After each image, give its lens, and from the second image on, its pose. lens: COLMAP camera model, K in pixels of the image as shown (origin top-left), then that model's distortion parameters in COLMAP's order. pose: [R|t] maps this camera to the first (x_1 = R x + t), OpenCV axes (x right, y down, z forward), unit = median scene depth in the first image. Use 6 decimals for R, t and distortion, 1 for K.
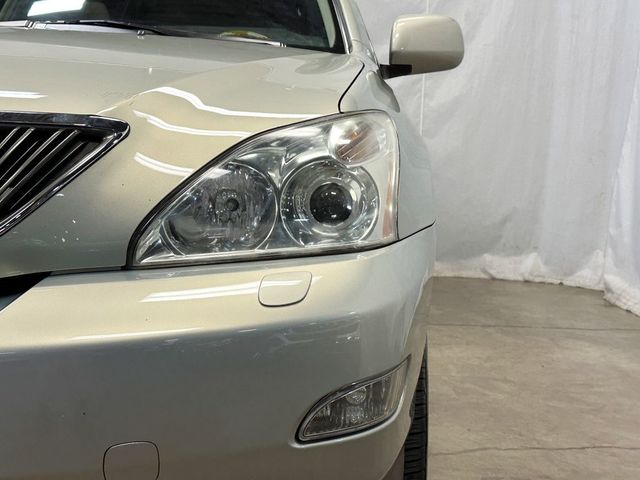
lens RADIAL K [[838.3, 0, 320.3], [0, 838.3, 240.4], [0, 0, 1]] dist [0.036765, 0.000000]
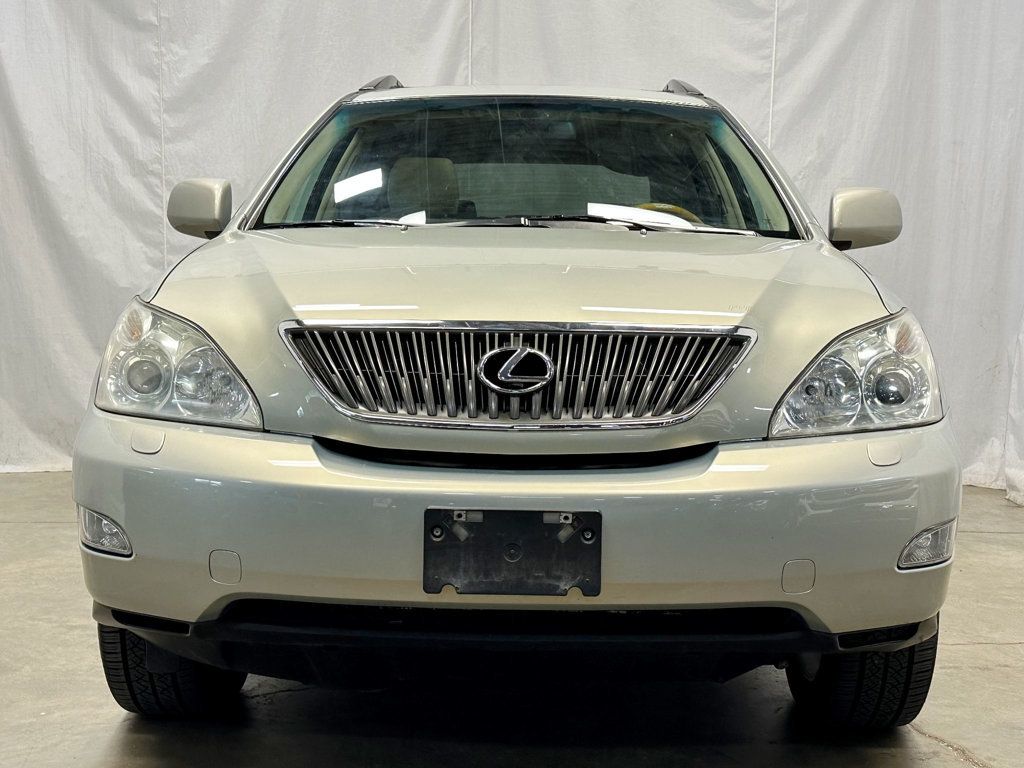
lens RADIAL K [[1341.3, 0, 511.3], [0, 1341.3, 382.9], [0, 0, 1]] dist [0.036765, 0.000000]
pose [[0.999648, -0.007877, 0.025343, -0.224429], [0.008859, 0.999206, -0.038850, 0.007531], [-0.025017, 0.039060, 0.998924, -0.365597]]
